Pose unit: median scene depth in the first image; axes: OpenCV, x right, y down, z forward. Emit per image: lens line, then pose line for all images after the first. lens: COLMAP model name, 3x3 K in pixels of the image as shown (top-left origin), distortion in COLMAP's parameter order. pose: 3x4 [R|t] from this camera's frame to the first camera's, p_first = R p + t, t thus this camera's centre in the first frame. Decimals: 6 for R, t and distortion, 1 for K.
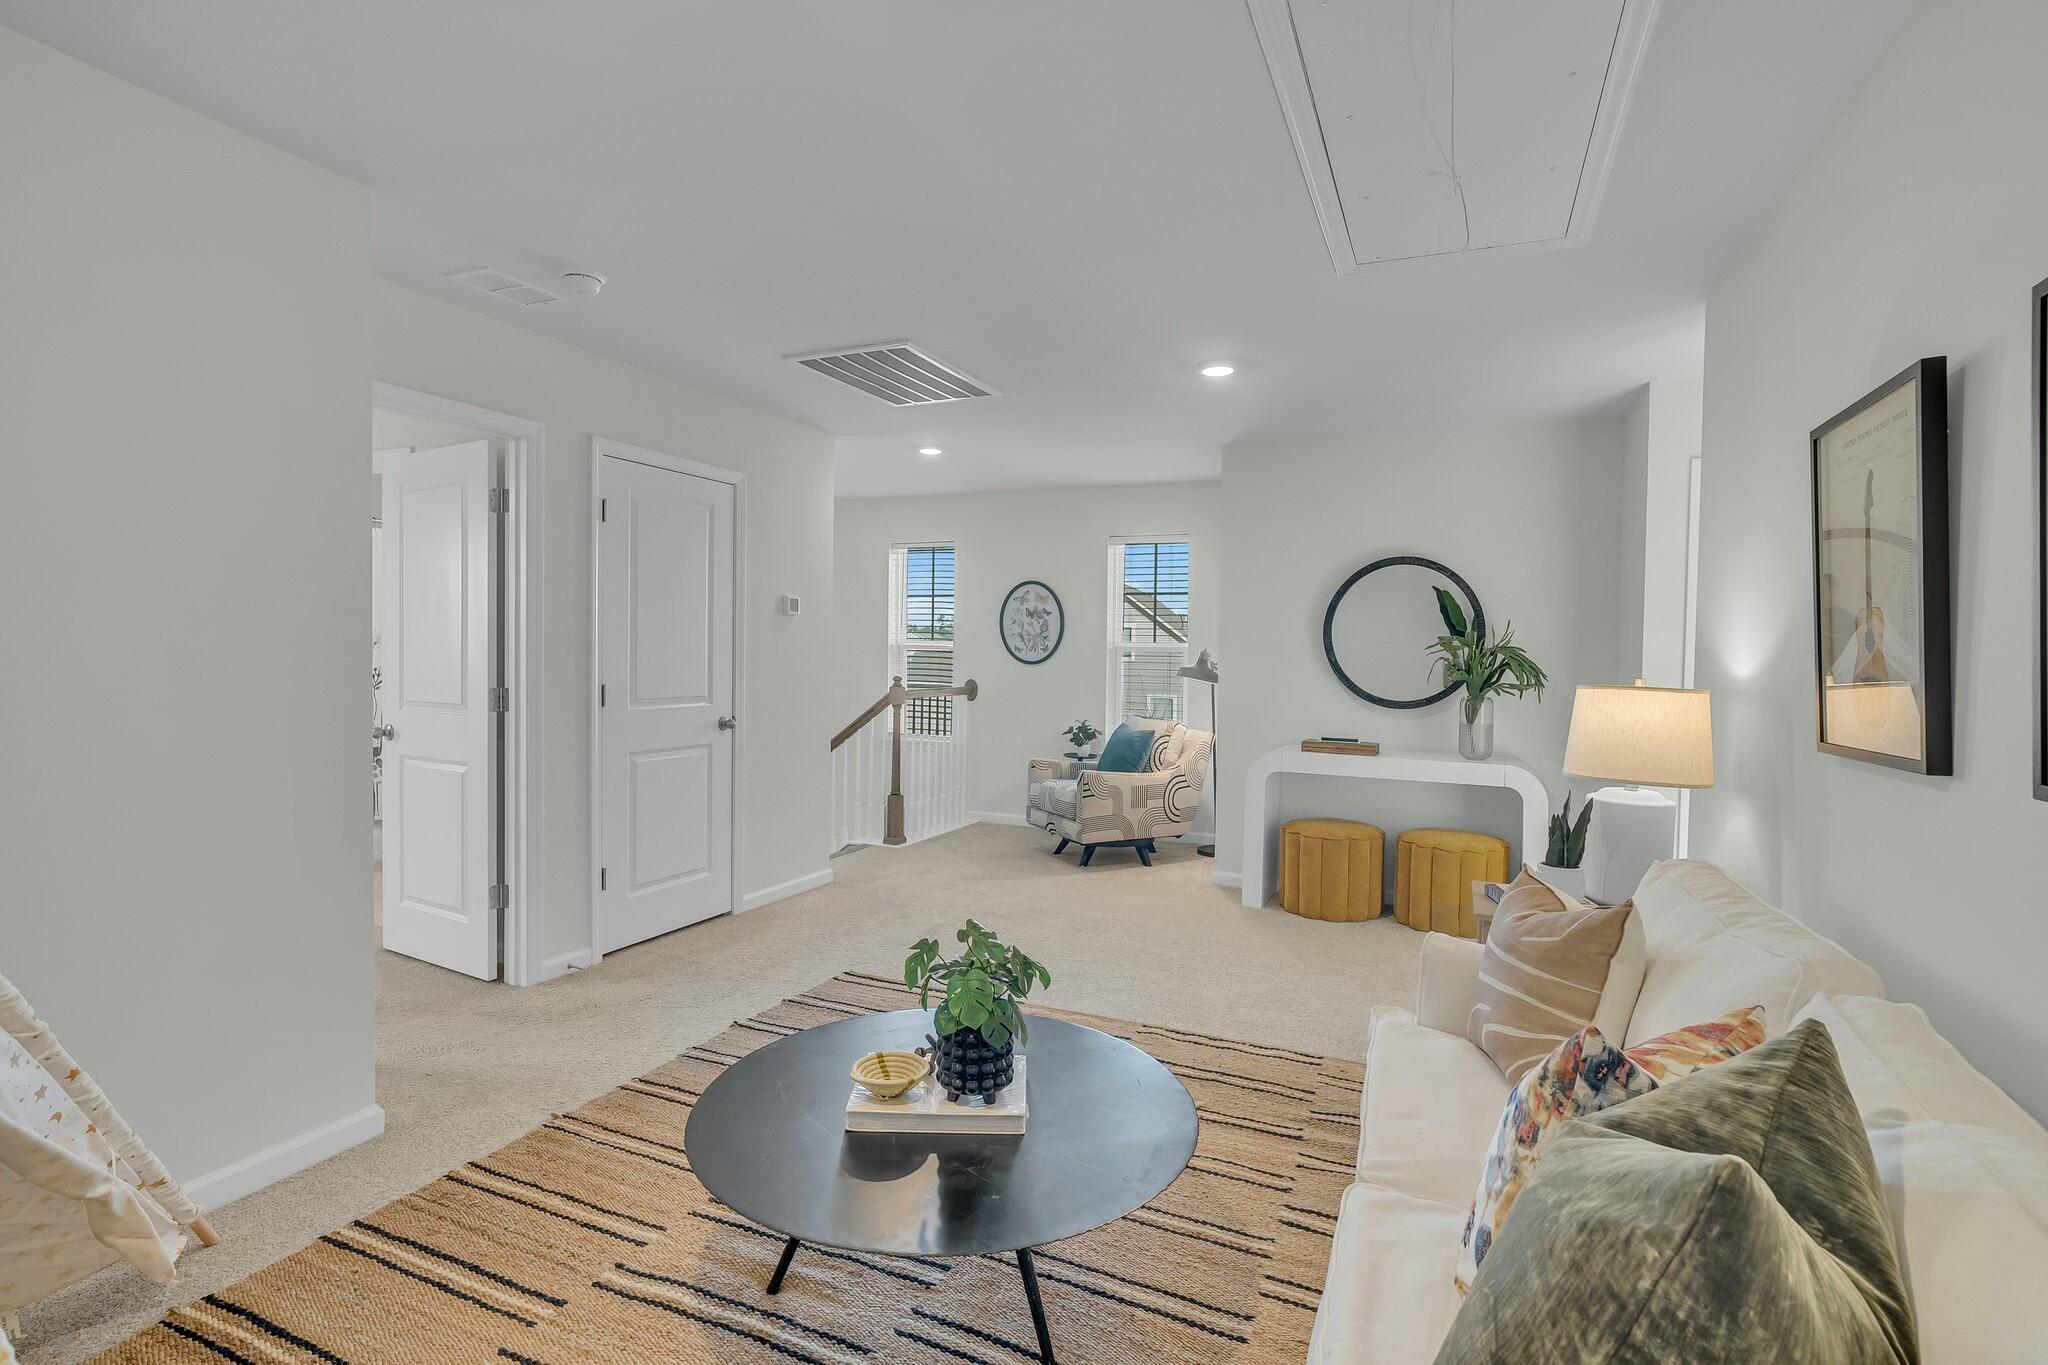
lens RADIAL K [[967.6, 0, 1028.9], [0, 967.6, 666.2], [0, 0, 1]] dist [-0.023723, 0.013836]
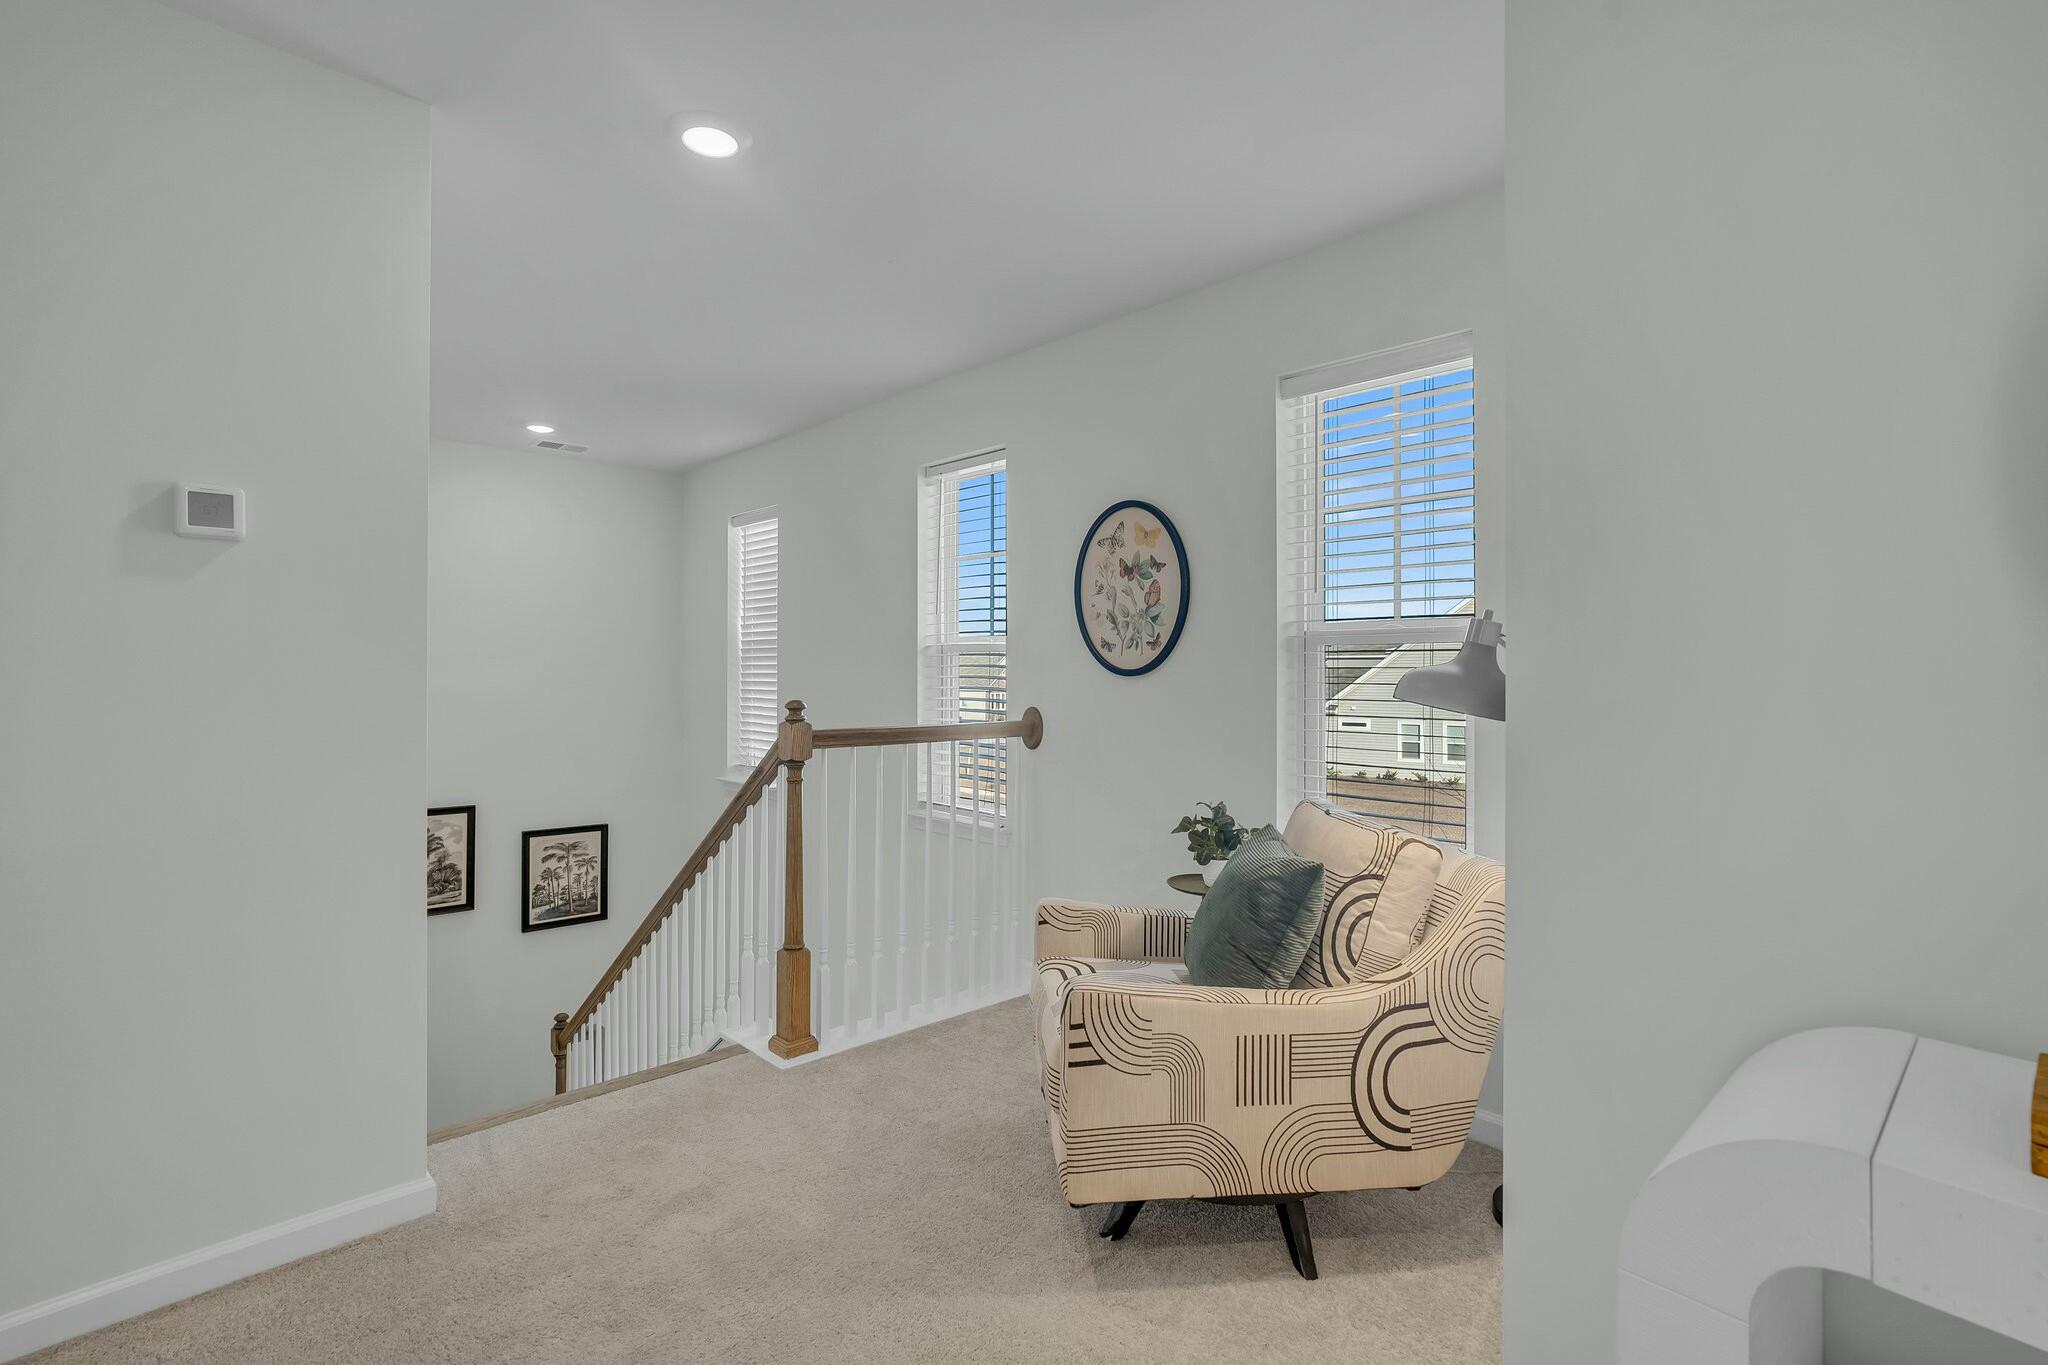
lens RADIAL K [[967.6, 0, 1016.6], [0, 967.6, 678.5], [0, 0, 1]] dist [-0.023723, 0.013836]
pose [[0.929050, -0.009024, -0.369845, 0.140879], [0.003753, 0.999881, -0.014968, 0.006959], [0.369936, 0.012518, 0.928973, 0.594666]]
